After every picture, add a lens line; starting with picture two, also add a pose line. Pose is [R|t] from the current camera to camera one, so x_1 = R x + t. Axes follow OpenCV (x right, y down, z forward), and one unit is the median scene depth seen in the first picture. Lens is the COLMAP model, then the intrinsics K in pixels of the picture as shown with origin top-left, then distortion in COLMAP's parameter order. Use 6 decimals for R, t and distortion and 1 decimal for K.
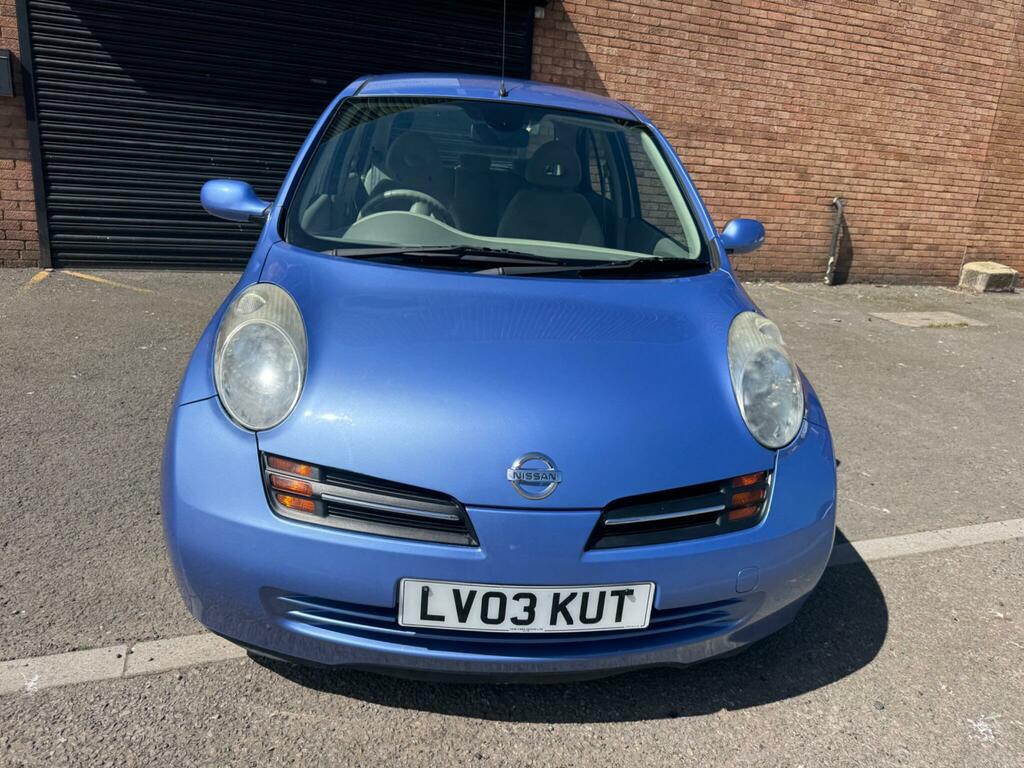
lens RADIAL K [[722.1, 0, 515.3], [0, 722.1, 372.2], [0, 0, 1]] dist [0.025649, -0.034962]
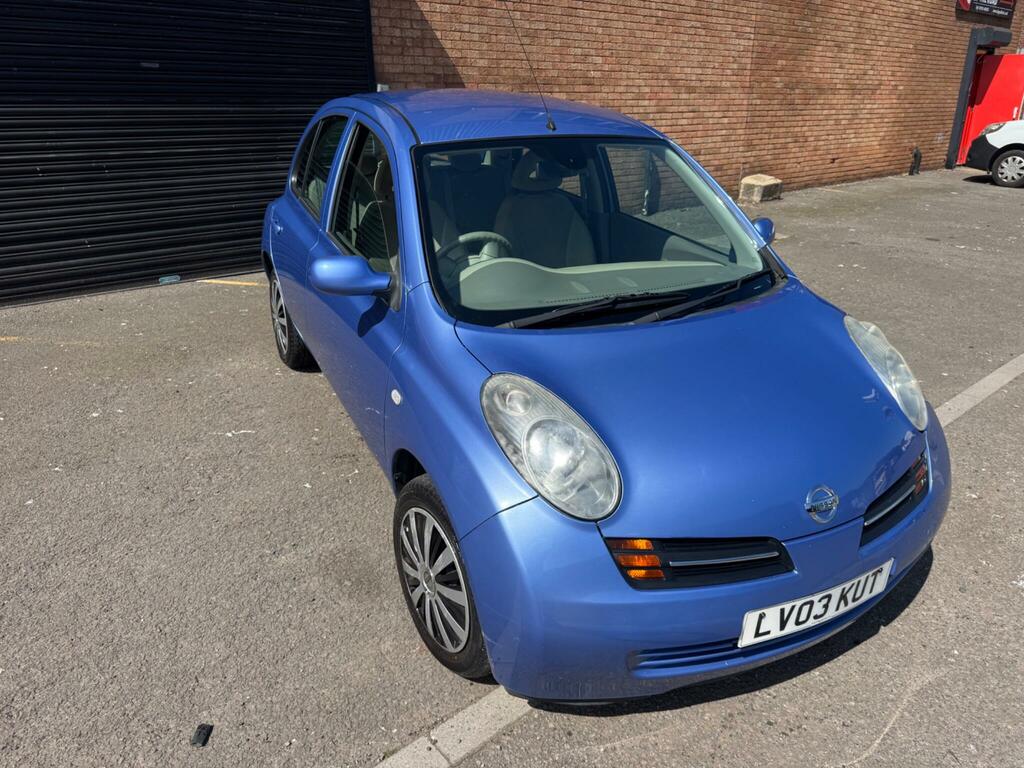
lens RADIAL K [[722.1, 0, 513.2], [0, 722.1, 374.8], [0, 0, 1]] dist [0.025649, -0.034962]
pose [[0.935257, -0.190373, 0.298417, -0.165285], [0.158291, 0.979001, 0.128454, -0.065583], [-0.316605, -0.072901, 0.945752, 0.001656]]
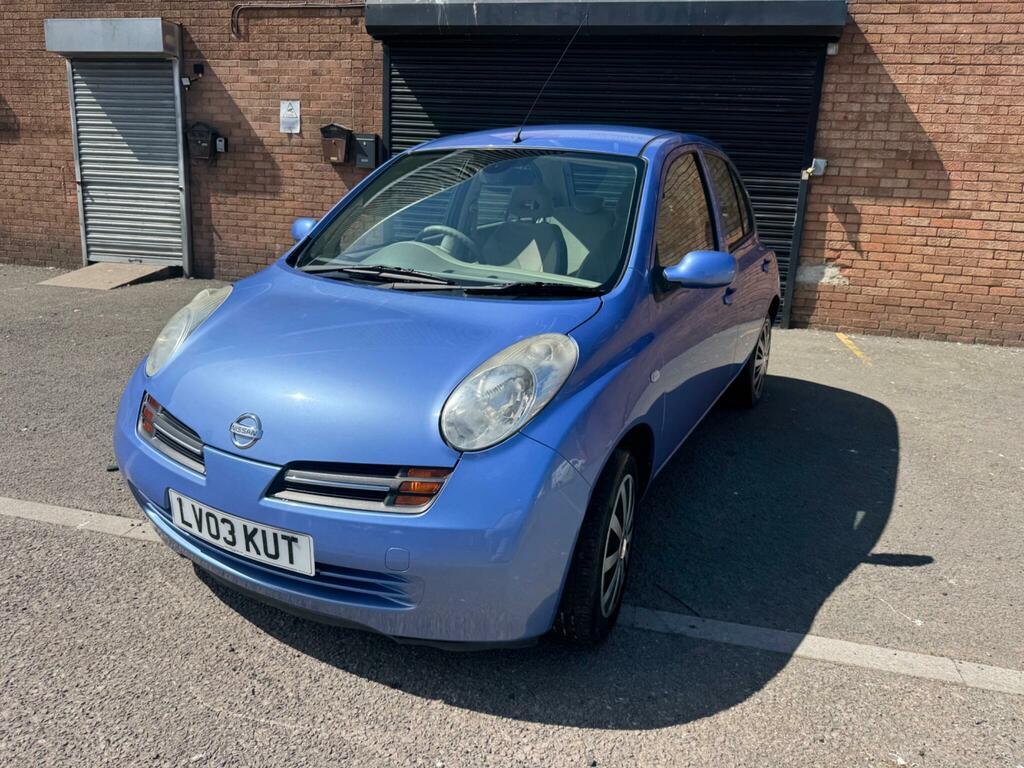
lens RADIAL K [[722.1, 0, 519.8], [0, 722.1, 379.8], [0, 0, 1]] dist [0.025649, -0.034962]
pose [[0.830495, 0.104188, -0.547196, 0.235518], [-0.138269, 0.990165, -0.021325, 0.002822], [0.539592, 0.093370, 0.836733, 0.035752]]
